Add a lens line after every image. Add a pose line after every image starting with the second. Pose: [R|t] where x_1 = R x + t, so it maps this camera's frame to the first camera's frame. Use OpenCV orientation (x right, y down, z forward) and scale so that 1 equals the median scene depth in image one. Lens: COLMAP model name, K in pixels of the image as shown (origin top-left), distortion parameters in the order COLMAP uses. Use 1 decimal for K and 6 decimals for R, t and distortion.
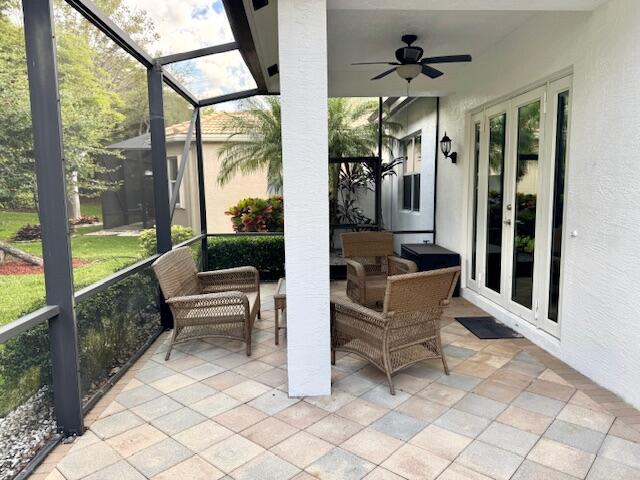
lens RADIAL K [[450.6, 0, 317.0], [0, 450.6, 238.2], [0, 0, 1]] dist [0.038298, -0.057025]
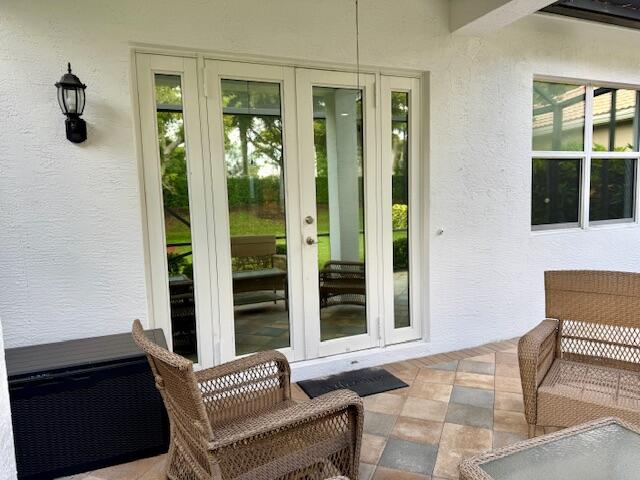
lens RADIAL K [[450.6, 0, 318.7], [0, 450.6, 241.5], [0, 0, 1]] dist [0.038298, -0.057025]
pose [[-0.343202, -0.066875, 0.936878, -0.265571], [0.140175, 0.982645, 0.121492, -0.121265], [-0.928743, 0.173023, -0.327871, 1.241629]]
